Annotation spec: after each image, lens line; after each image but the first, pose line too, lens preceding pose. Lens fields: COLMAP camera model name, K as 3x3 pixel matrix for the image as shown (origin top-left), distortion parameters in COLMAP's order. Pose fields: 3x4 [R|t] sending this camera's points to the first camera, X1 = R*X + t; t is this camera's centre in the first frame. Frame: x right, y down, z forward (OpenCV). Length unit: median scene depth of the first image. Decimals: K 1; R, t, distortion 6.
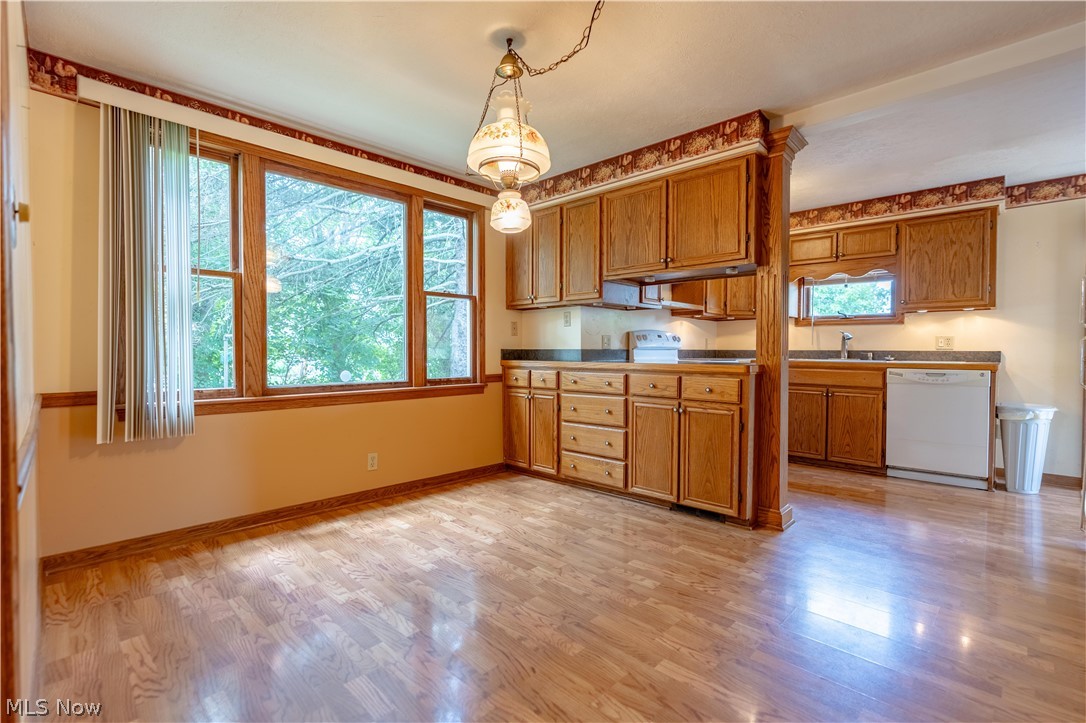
lens RADIAL K [[492.7, 0, 541.9], [0, 492.7, 359.3], [0, 0, 1]] dist [-0.004644, -0.000172]
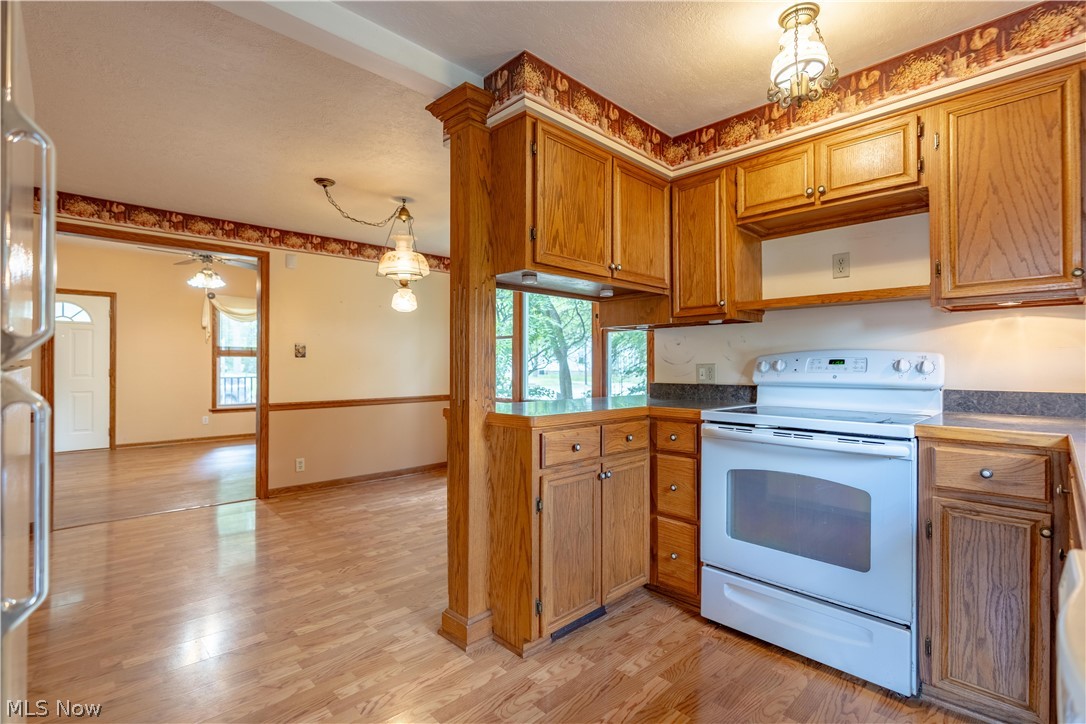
lens RADIAL K [[492.7, 0, 540.6], [0, 492.7, 362.3], [0, 0, 1]] dist [-0.004644, -0.000172]
pose [[-0.015755, -0.013308, -0.999787, 1.147274], [-0.020367, 0.999708, -0.012986, -0.051038], [0.999668, 0.020158, -0.016022, 1.070413]]
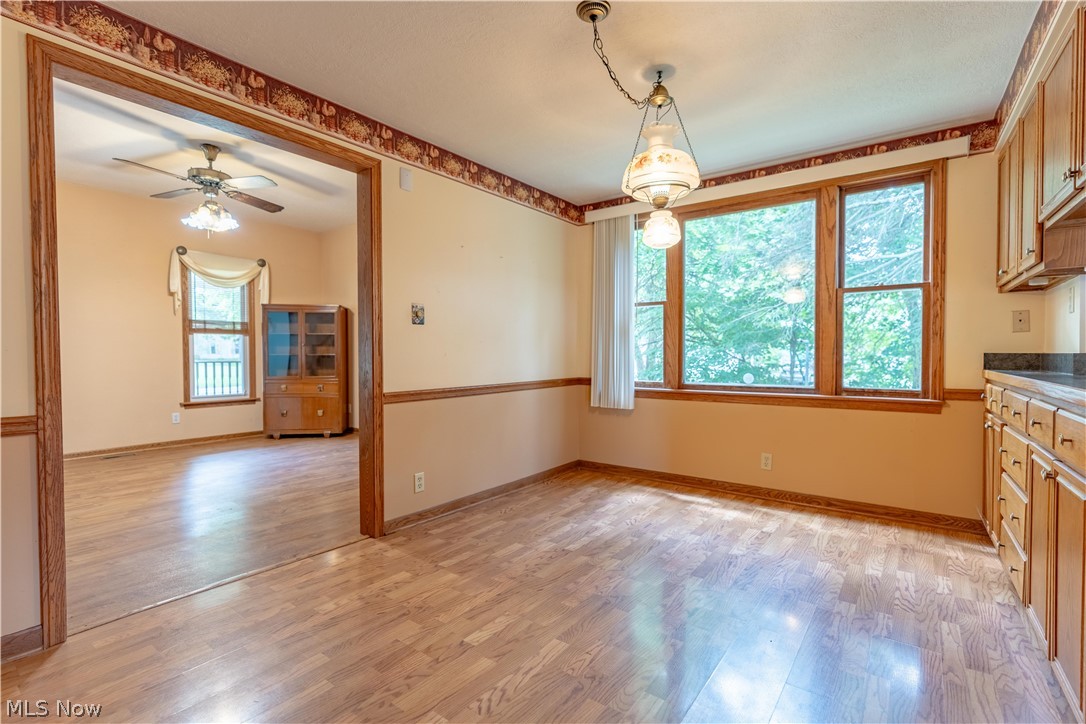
lens RADIAL K [[492.7, 0, 544.3], [0, 492.7, 362.4], [0, 0, 1]] dist [-0.004644, -0.000172]
pose [[0.142552, 0.012841, -0.989704, 0.701452], [-0.016558, 0.999807, 0.010587, -0.006807], [0.989649, 0.014878, 0.142737, 0.427754]]
